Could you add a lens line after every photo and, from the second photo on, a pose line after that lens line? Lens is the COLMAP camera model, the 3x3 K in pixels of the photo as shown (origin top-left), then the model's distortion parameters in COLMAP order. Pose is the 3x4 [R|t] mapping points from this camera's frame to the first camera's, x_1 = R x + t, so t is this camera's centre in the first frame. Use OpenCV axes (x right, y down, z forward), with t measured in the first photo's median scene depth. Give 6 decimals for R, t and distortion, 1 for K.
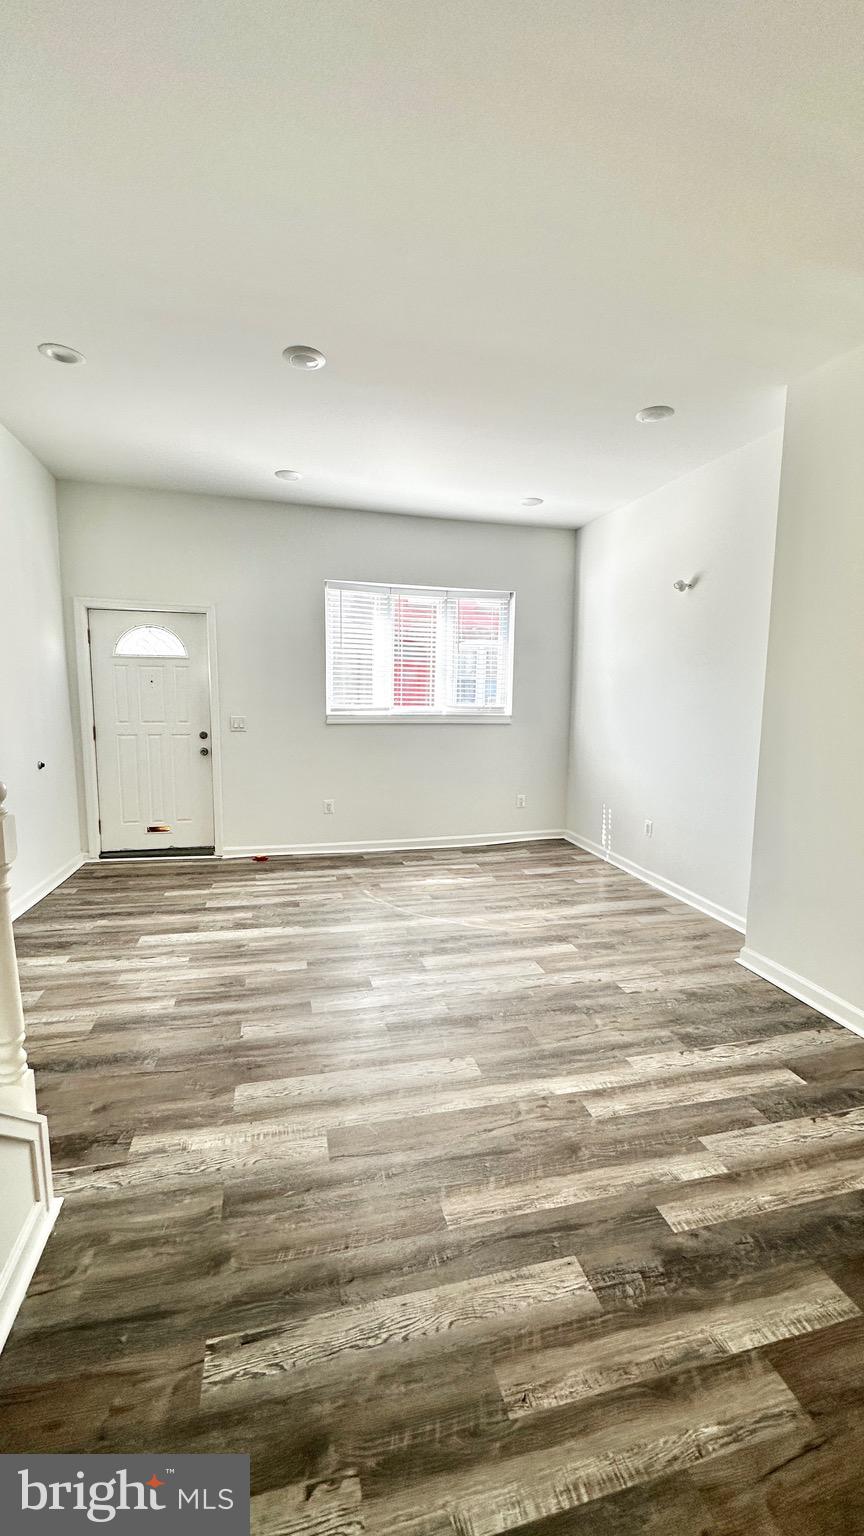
lens RADIAL K [[611.2, 0, 432.7], [0, 611.2, 772.3], [0, 0, 1]] dist [-0.003061, 0.000848]
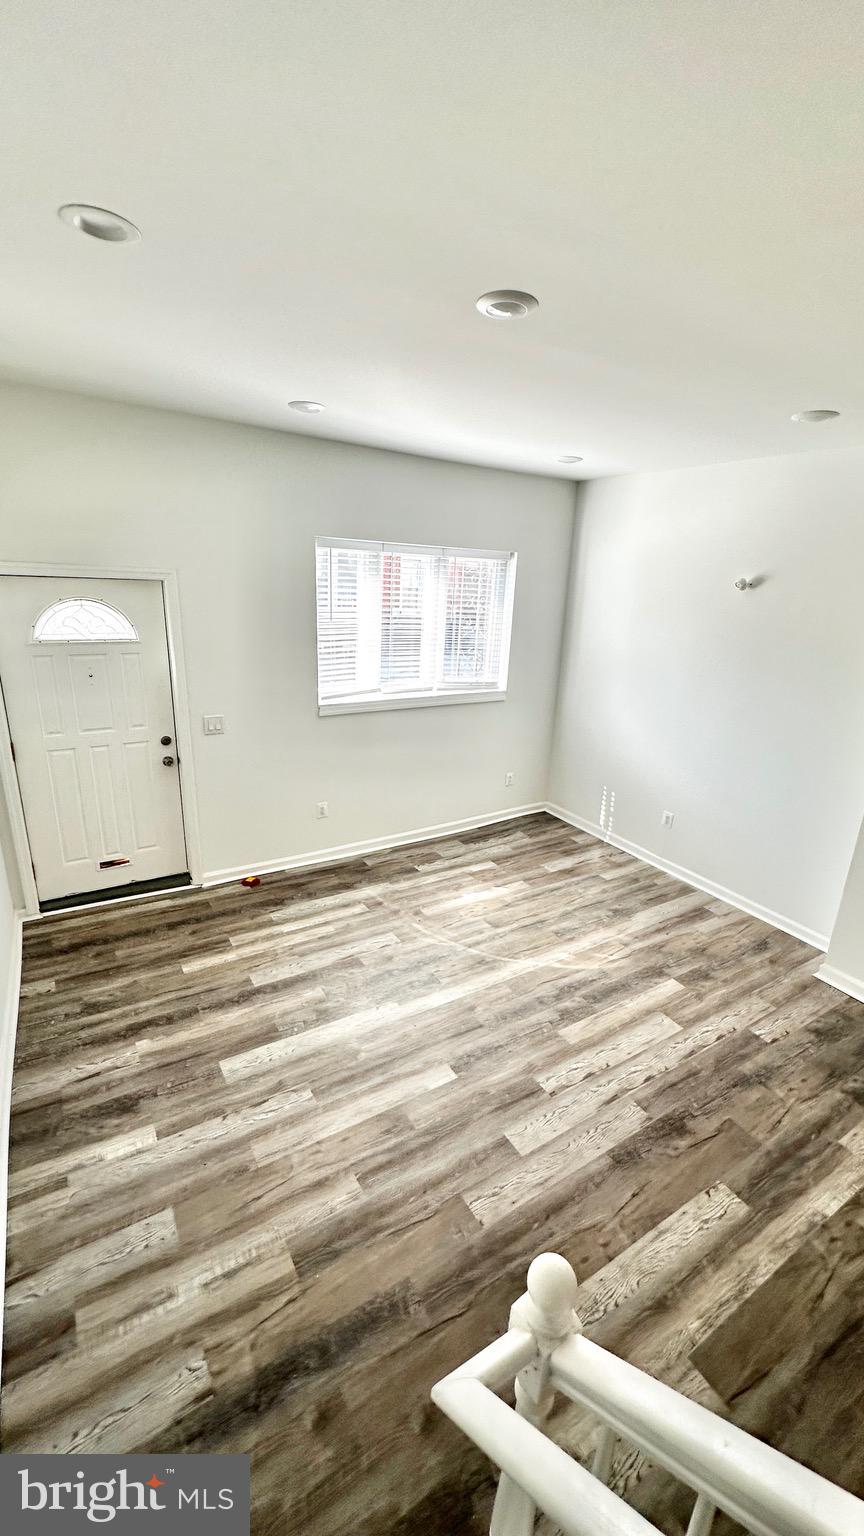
lens RADIAL K [[611.2, 0, 431.8], [0, 611.2, 769.9], [0, 0, 1]] dist [-0.003061, 0.000848]
pose [[0.953586, -0.064945, 0.294035, -0.345992], [0.010140, 0.982837, 0.184197, -0.198830], [-0.300951, -0.172666, 0.937878, 0.201587]]
